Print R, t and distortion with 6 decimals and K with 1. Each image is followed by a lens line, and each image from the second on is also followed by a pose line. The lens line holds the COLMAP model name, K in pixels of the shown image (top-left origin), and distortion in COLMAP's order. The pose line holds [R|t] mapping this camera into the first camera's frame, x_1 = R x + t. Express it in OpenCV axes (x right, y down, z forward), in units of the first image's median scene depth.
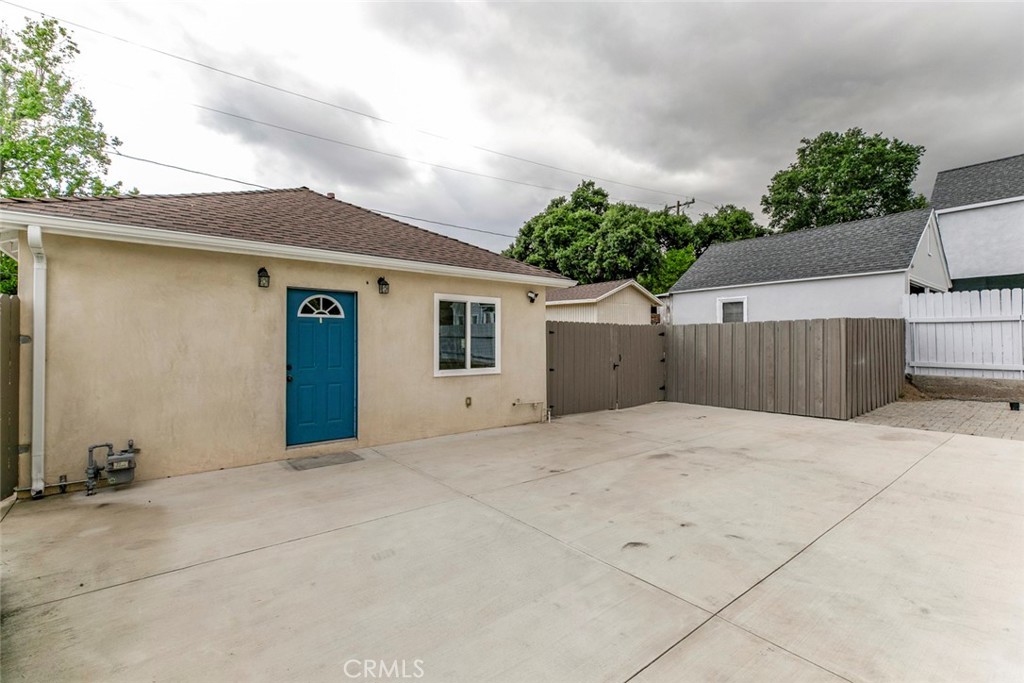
lens RADIAL K [[459.8, 0, 516.2], [0, 459.8, 339.5], [0, 0, 1]] dist [0.006891, 0.000165]
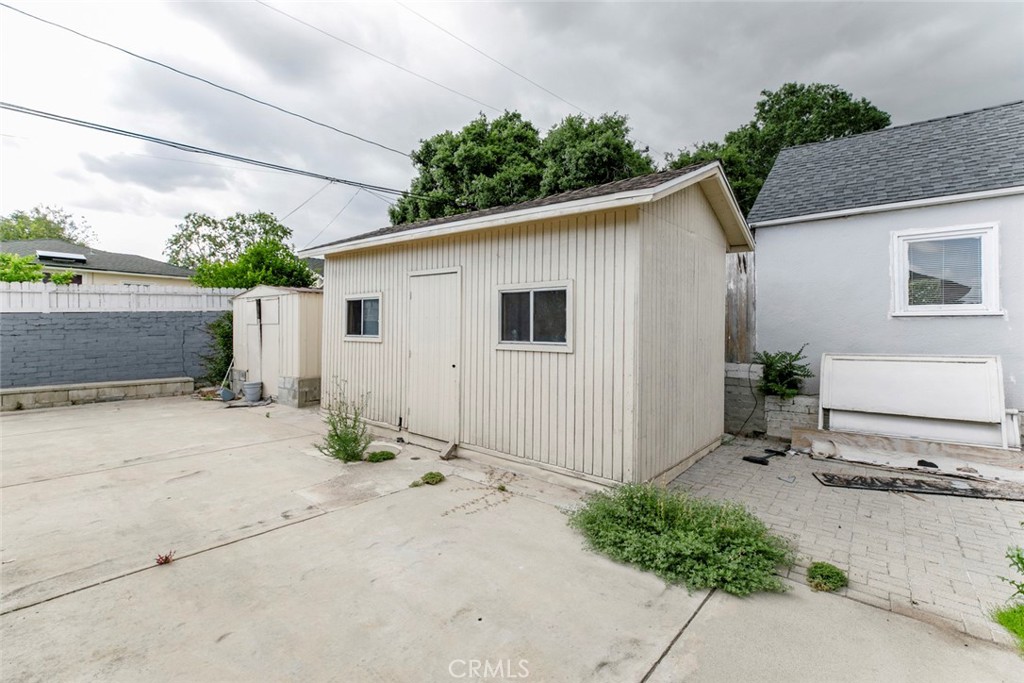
lens RADIAL K [[461.2, 0, 513.7], [0, 461.2, 325.1], [0, 0, 1]] dist [0.008502, -0.000144]
pose [[0.978965, 0.009594, 0.203804, 0.040275], [-0.008661, 0.999948, -0.005468, -0.004484], [-0.203846, 0.003588, 0.978996, 0.922035]]
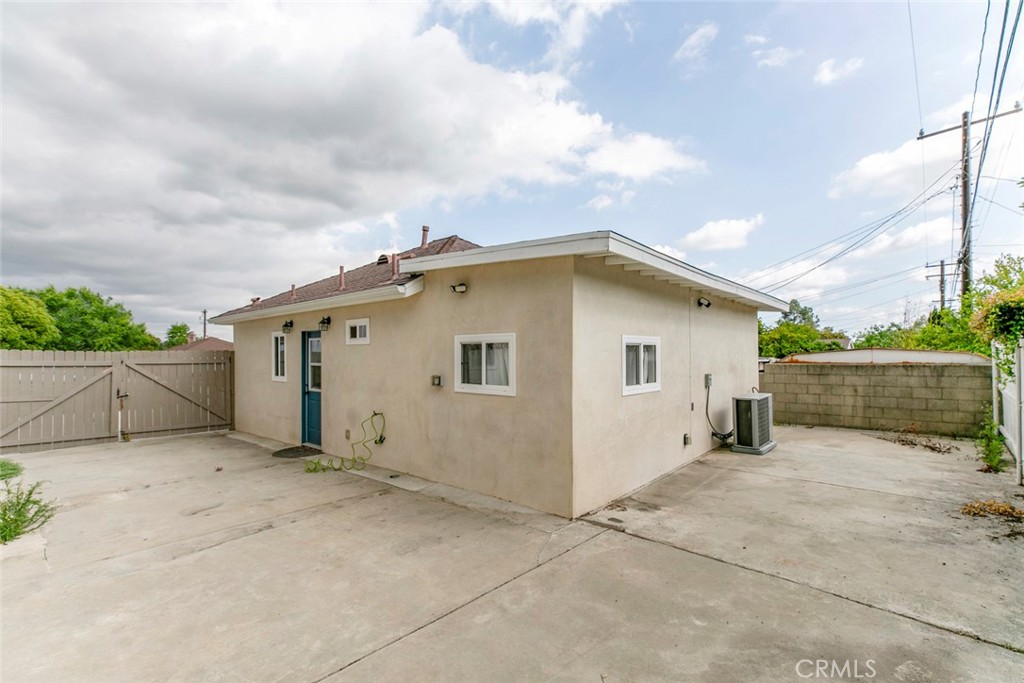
lens RADIAL K [[463.7, 0, 513.3], [0, 463.7, 351.6], [0, 0, 1]] dist [0.008424, -0.000054]
pose [[-0.988842, 0.008042, -0.148750, -0.421994], [0.009924, 0.999880, -0.011914, -0.012040], [0.148636, -0.013257, -0.988803, 1.953208]]
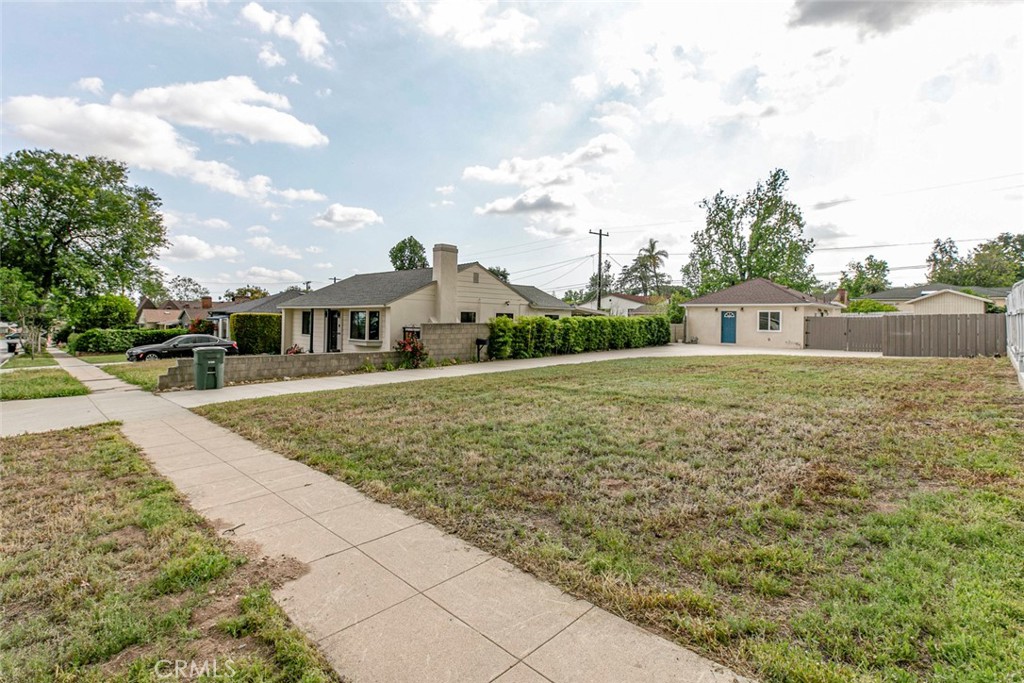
lens RADIAL K [[485.8, 0, 479.9], [0, 485.8, 321.3], [0, 0, 1]] dist [0.001737, 0.000055]
pose [[0.069436, 0.008434, -0.997551, 2.553185], [-0.010331, 0.999917, 0.007735, -0.009551], [0.997533, 0.009769, 0.069517, -1.108882]]
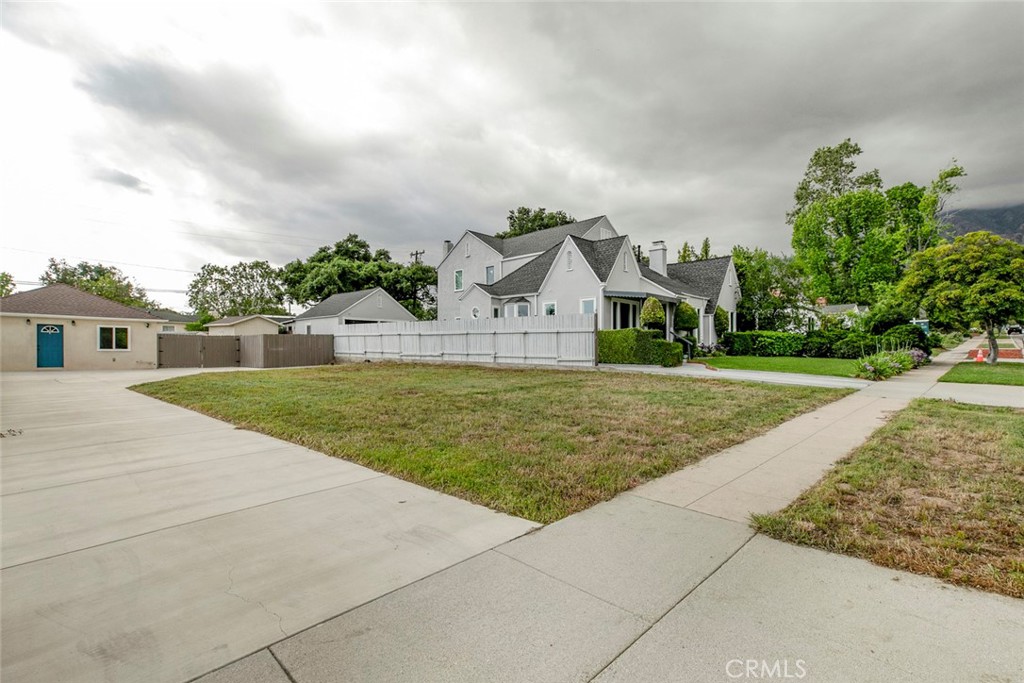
lens RADIAL K [[491.6, 0, 535.7], [0, 491.6, 358.2], [0, 0, 1]] dist [0.001069, -0.000114]
pose [[0.986993, 0.004432, 0.160702, 1.537853], [-0.006868, 0.999870, 0.014606, 0.040221], [-0.160616, -0.015520, 0.986895, -1.931948]]
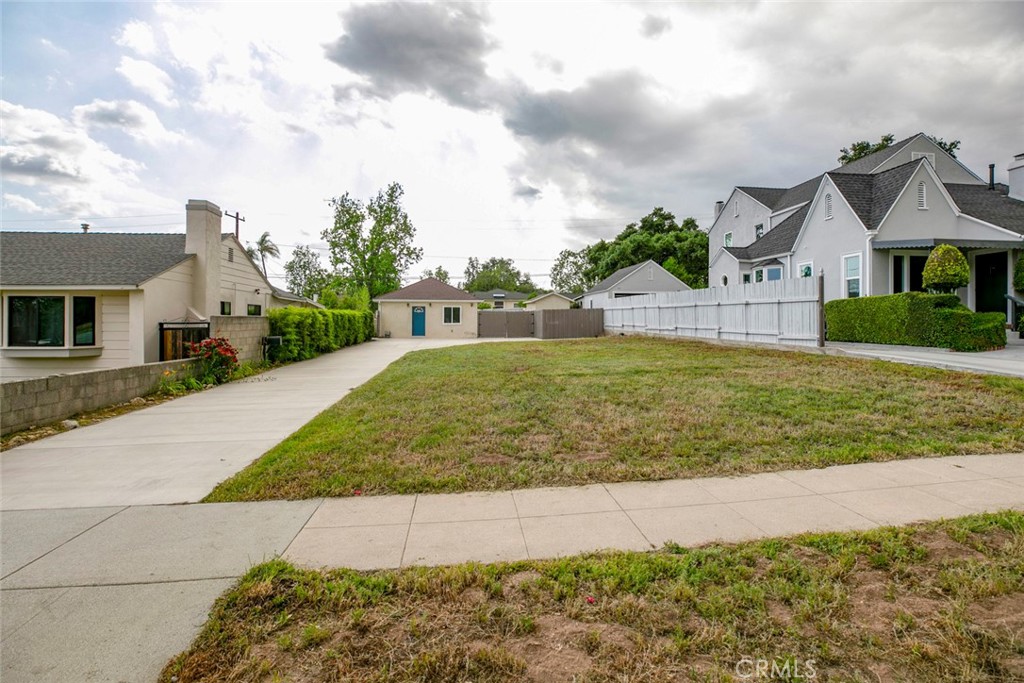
lens RADIAL K [[492.0, 0, 501.2], [0, 492.0, 326.3], [0, 0, 1]] dist [-0.054349, 0.000363]
pose [[0.824761, 0.008285, -0.565421, 2.011465], [-0.000753, 0.999908, 0.013553, 0.022873], [0.565481, -0.010753, 0.824691, -1.759427]]
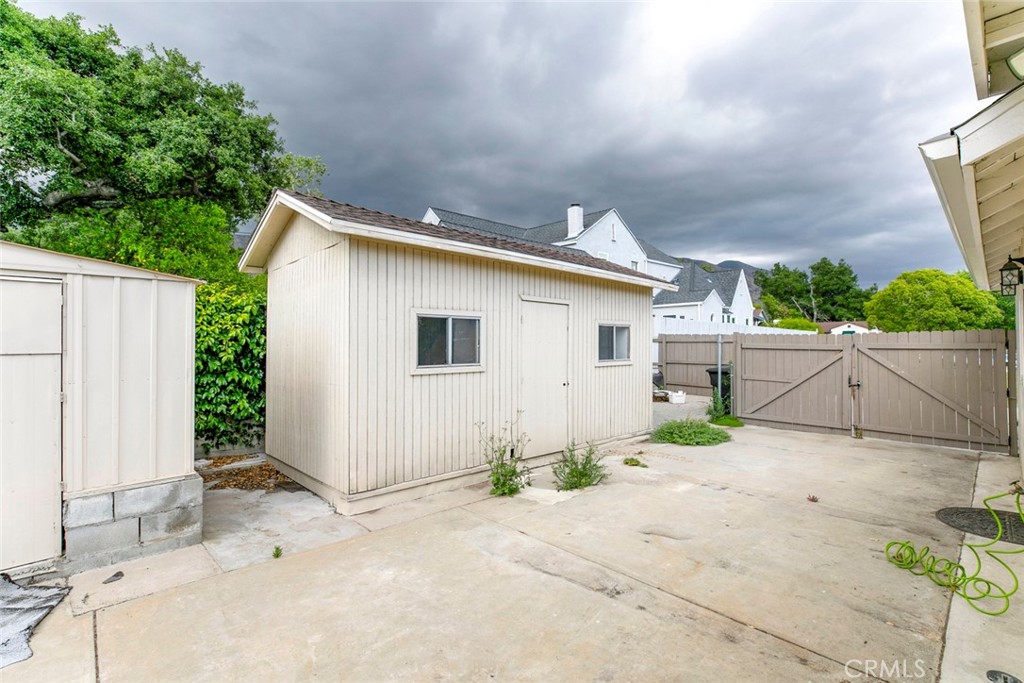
lens RADIAL K [[473.2, 0, 517.0], [0, 473.2, 340.5], [0, 0, 1]] dist [-0.004054, -0.000152]
pose [[-0.088746, 0.010136, 0.996003, -0.552015], [0.002706, 0.999947, -0.009935, -0.012754], [-0.996051, 0.001813, -0.088769, 1.580844]]
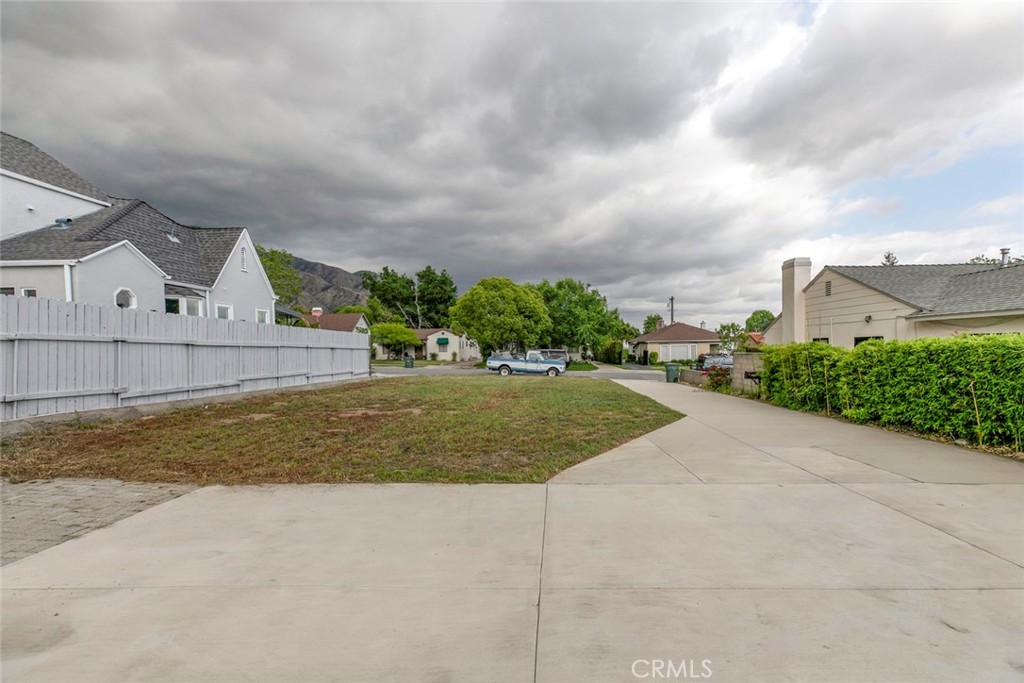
lens RADIAL K [[473.9, 0, 550.5], [0, 473.9, 348.5], [0, 0, 1]] dist [0.004740, 0.000075]
pose [[-0.770699, 0.015446, 0.637012, 0.161521], [0.016318, 0.999857, -0.004502, -0.005645], [-0.636990, 0.006925, -0.770841, 0.669669]]
